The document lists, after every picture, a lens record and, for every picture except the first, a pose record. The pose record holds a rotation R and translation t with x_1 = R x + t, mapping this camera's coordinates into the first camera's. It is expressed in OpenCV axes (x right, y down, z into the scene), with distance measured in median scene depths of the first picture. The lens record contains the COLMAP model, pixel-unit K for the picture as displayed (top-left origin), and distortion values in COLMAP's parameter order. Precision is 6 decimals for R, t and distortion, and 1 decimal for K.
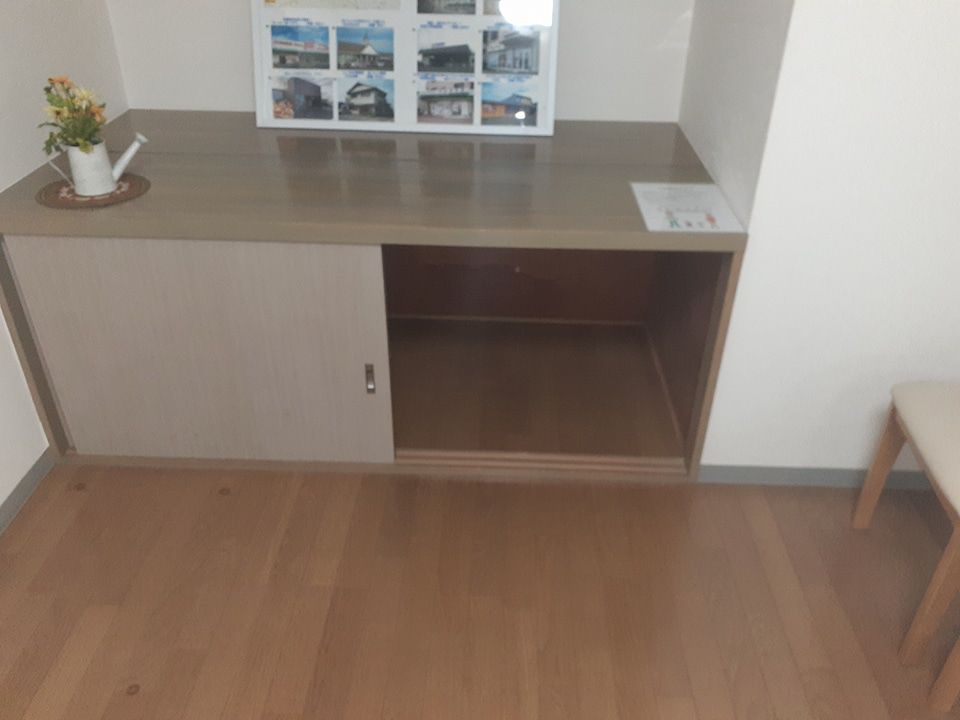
lens RADIAL K [[776.0, 0, 498.3], [0, 776.0, 356.9], [0, 0, 1]] dist [-0.001334, -0.010761]
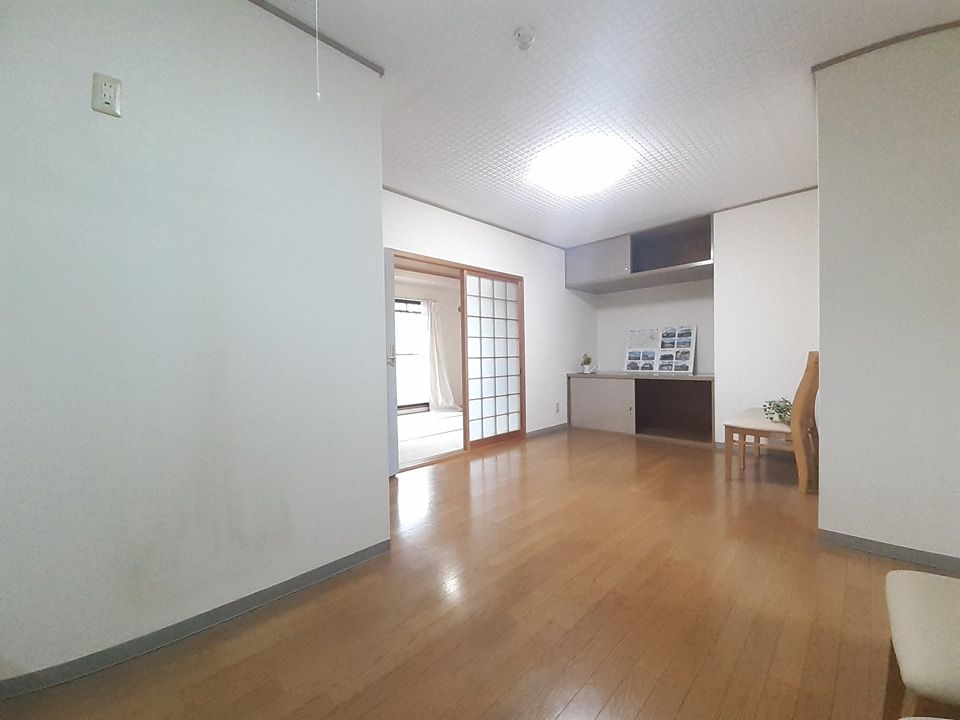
lens RADIAL K [[382.2, 0, 487.6], [0, 382.2, 364.9], [0, 0, 1]] dist [0.015501, -0.016736]
pose [[0.729292, -0.023331, -0.683804, 0.683557], [-0.335038, 0.859219, -0.386641, 0.843975], [0.596559, 0.511075, 0.618805, -0.942768]]
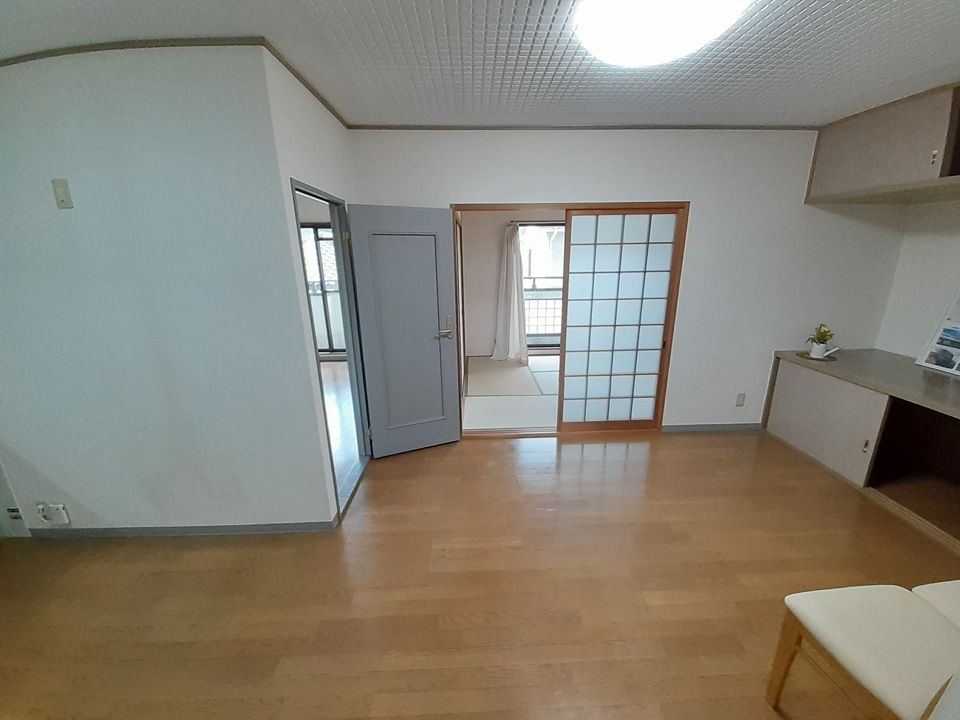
lens RADIAL K [[379.0, 0, 483.9], [0, 379.0, 359.9], [0, 0, 1]] dist [0.018382, -0.015194]
pose [[0.051470, 0.249538, -0.966996, 0.789709], [-0.522415, 0.831960, 0.186885, 0.186636], [0.851137, 0.495554, 0.173184, -0.382596]]
